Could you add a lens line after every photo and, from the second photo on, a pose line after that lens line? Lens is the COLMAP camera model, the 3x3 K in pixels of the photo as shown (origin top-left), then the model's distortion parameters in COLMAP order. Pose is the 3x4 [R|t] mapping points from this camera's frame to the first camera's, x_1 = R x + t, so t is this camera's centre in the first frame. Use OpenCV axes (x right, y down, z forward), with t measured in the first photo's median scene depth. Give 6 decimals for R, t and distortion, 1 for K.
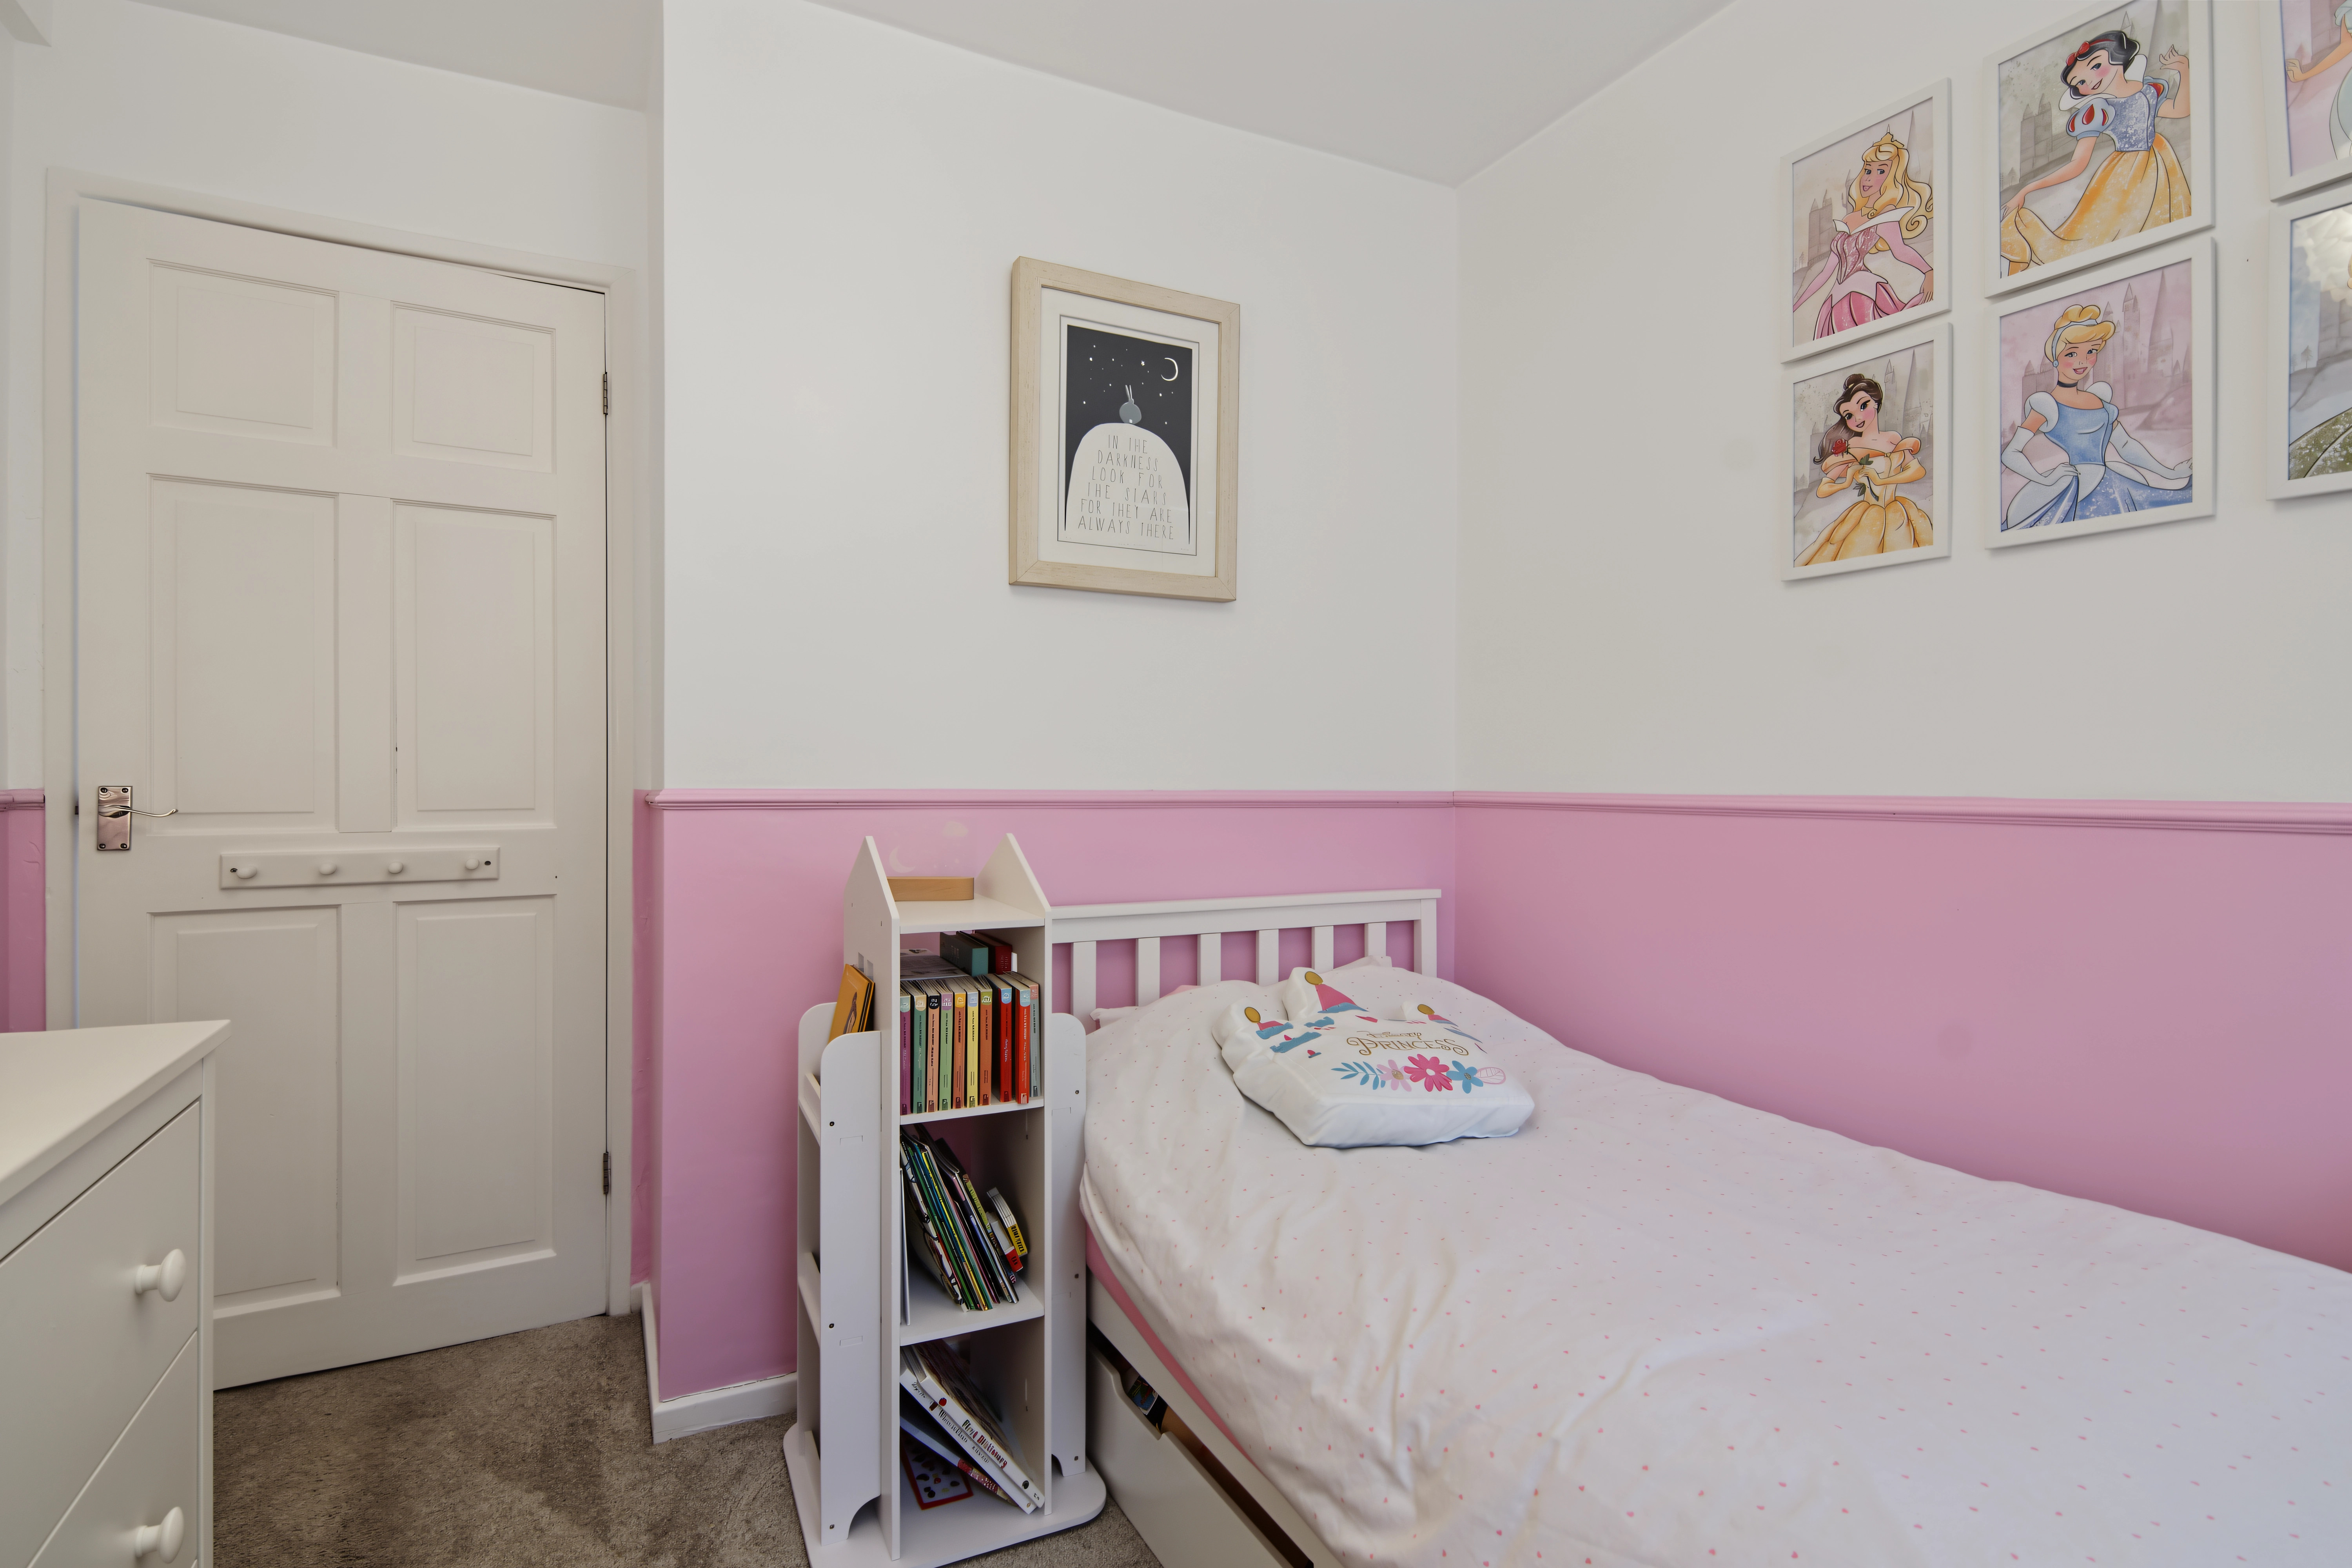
lens RADIAL K [[1134.6, 0, 1173.3], [0, 1134.6, 771.1], [0, 0, 1]] dist [-0.000530, -0.005356]
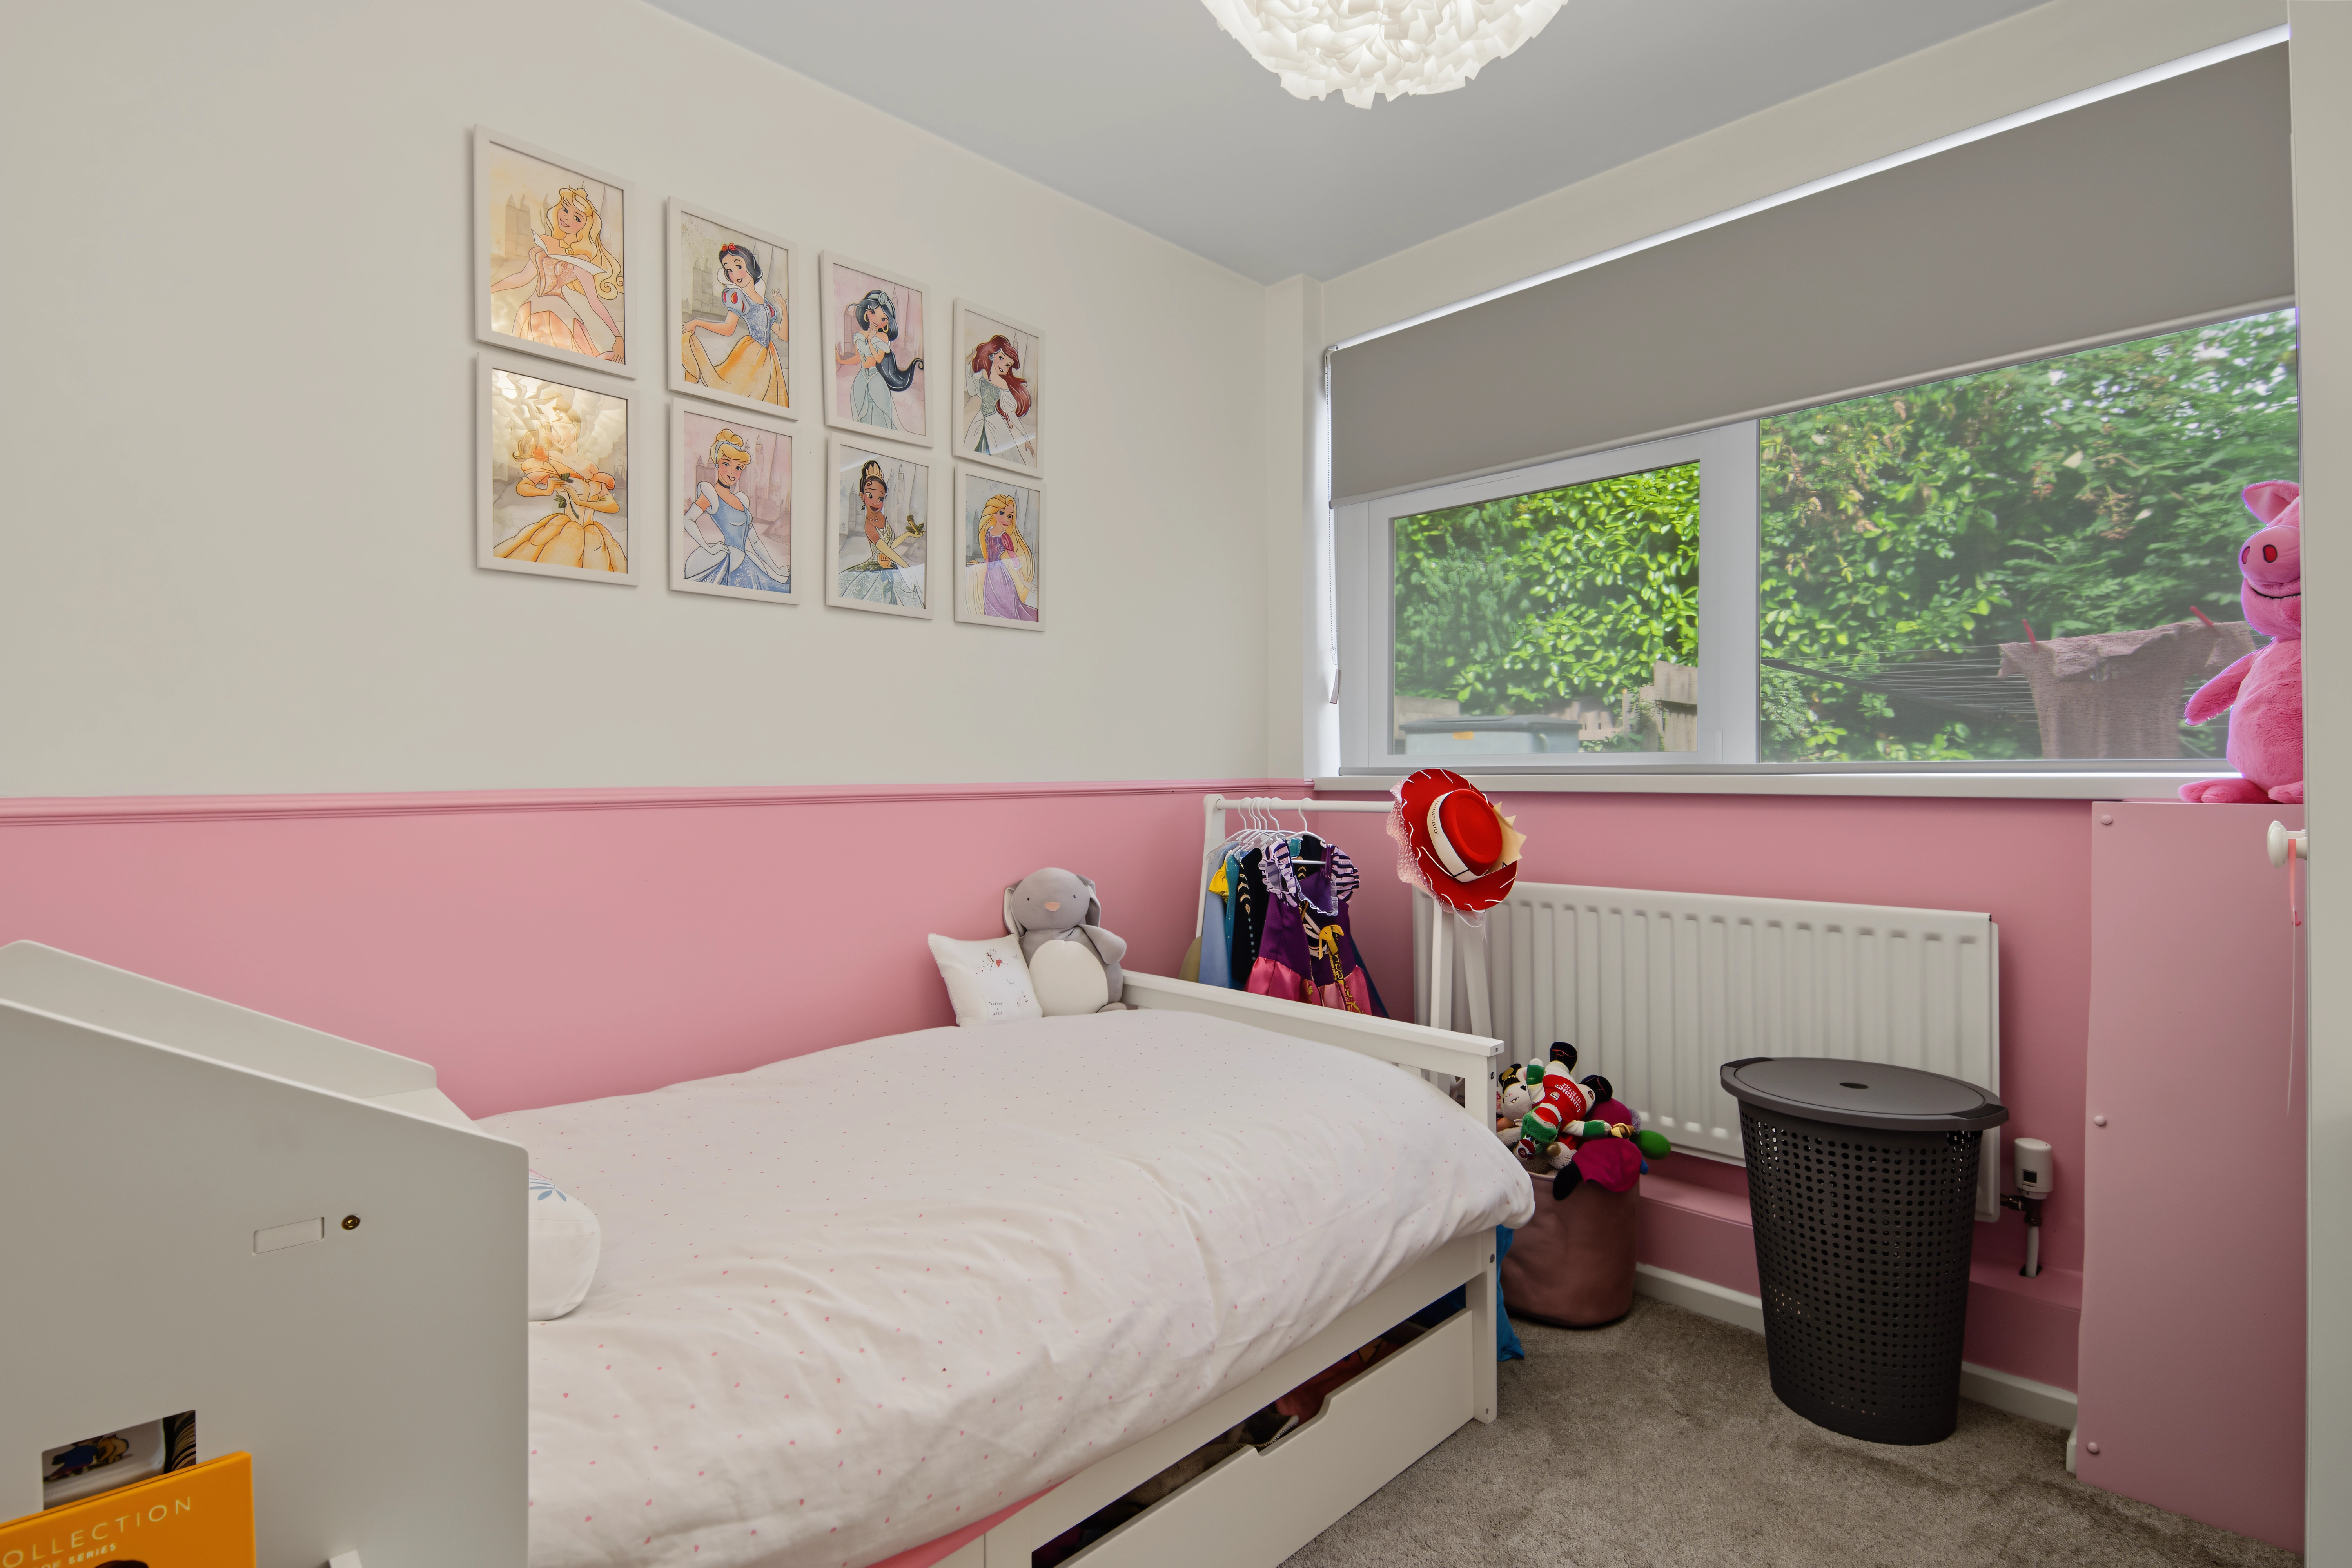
lens RADIAL K [[1134.6, 0, 1164.4], [0, 1134.6, 782.4], [0, 0, 1]] dist [-0.000530, -0.005356]
pose [[-0.303718, -0.004190, 0.952753, -0.679659], [-0.001602, 0.999991, 0.003887, 0.012397], [-0.952761, -0.000346, -0.303722, 0.905823]]
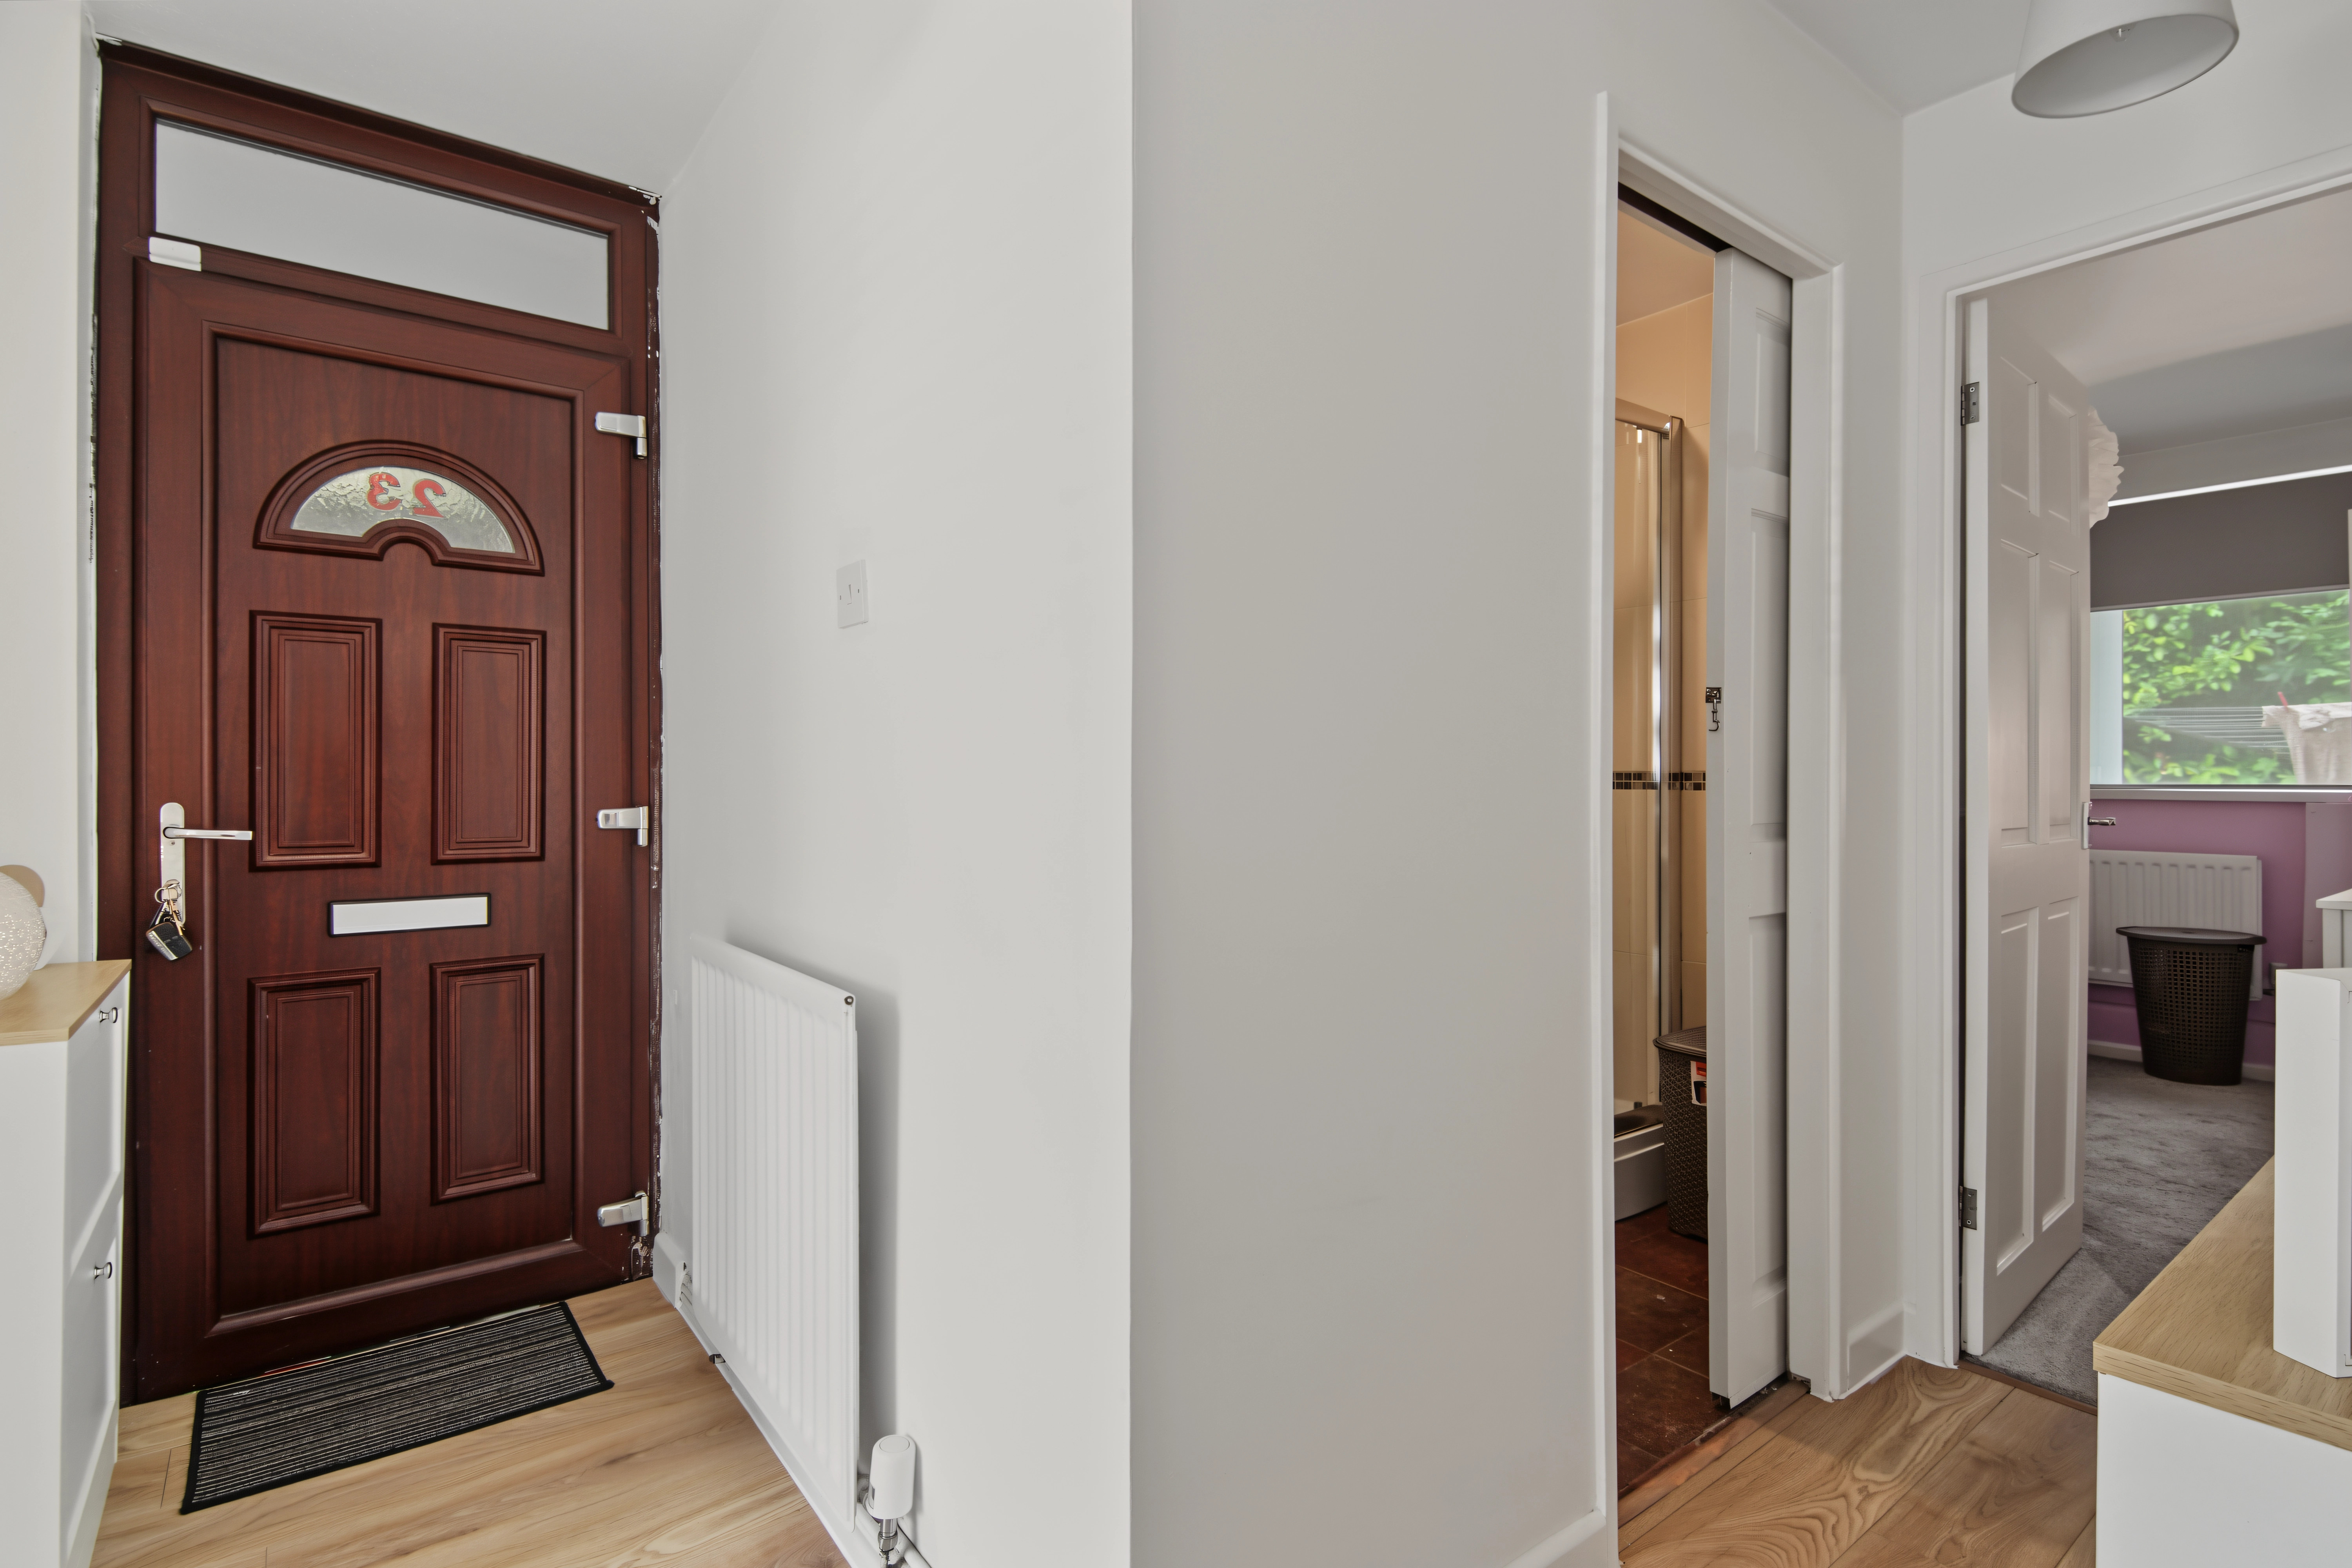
lens RADIAL K [[1134.6, 0, 1175.2], [0, 1134.6, 792.0], [0, 0, 1]] dist [-0.000530, -0.005356]
pose [[-0.177295, -0.008667, 0.984120, -1.198421], [-0.002774, 0.999962, 0.008307, 0.004642], [-0.984154, -0.001257, -0.177313, 1.625122]]
